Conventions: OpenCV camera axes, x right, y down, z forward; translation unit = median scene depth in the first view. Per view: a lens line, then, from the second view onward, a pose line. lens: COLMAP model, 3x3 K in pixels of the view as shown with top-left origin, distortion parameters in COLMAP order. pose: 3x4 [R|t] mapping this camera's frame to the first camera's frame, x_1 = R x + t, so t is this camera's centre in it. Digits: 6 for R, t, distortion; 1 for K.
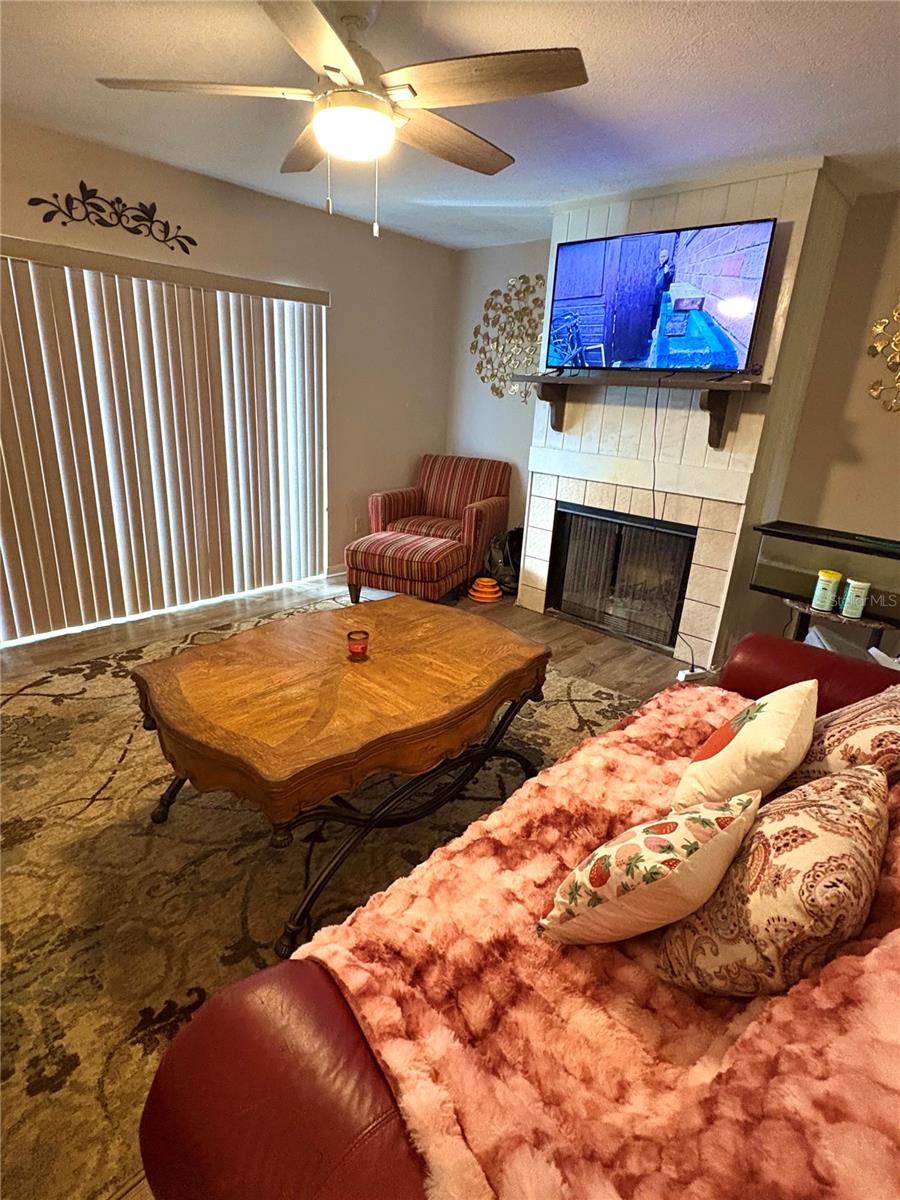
lens RADIAL K [[608.4, 0, 450.0], [0, 608.4, 600.0], [0, 0, 1]] dist [-0.002505, -0.000276]
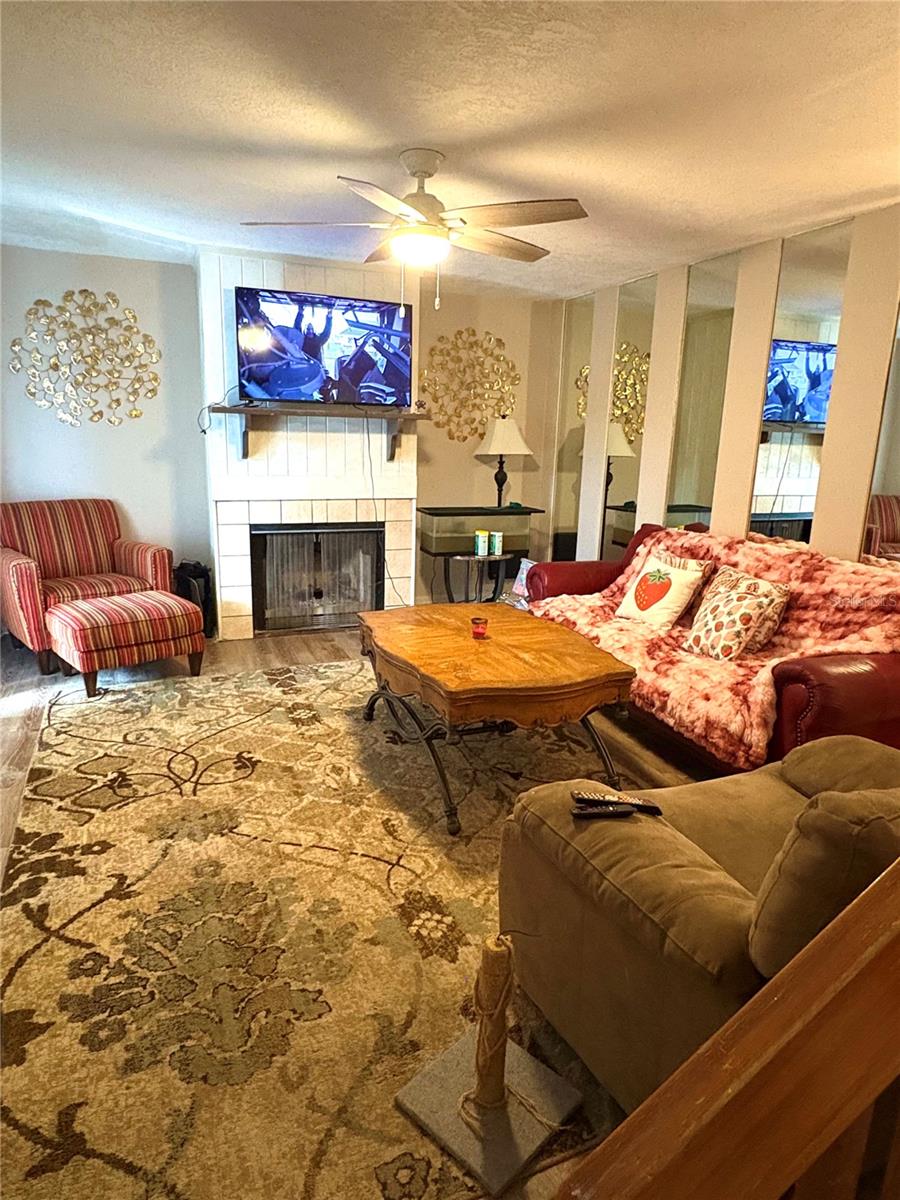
lens RADIAL K [[724.5, 0, 450.0], [0, 724.5, 600.0], [0, 0, 1]] dist [-0.000614, -0.000311]
pose [[0.422513, -0.250463, 0.871063, -0.905970], [0.290512, 0.947778, 0.131608, -0.123160], [-0.858537, 0.197448, 0.473211, 0.186000]]
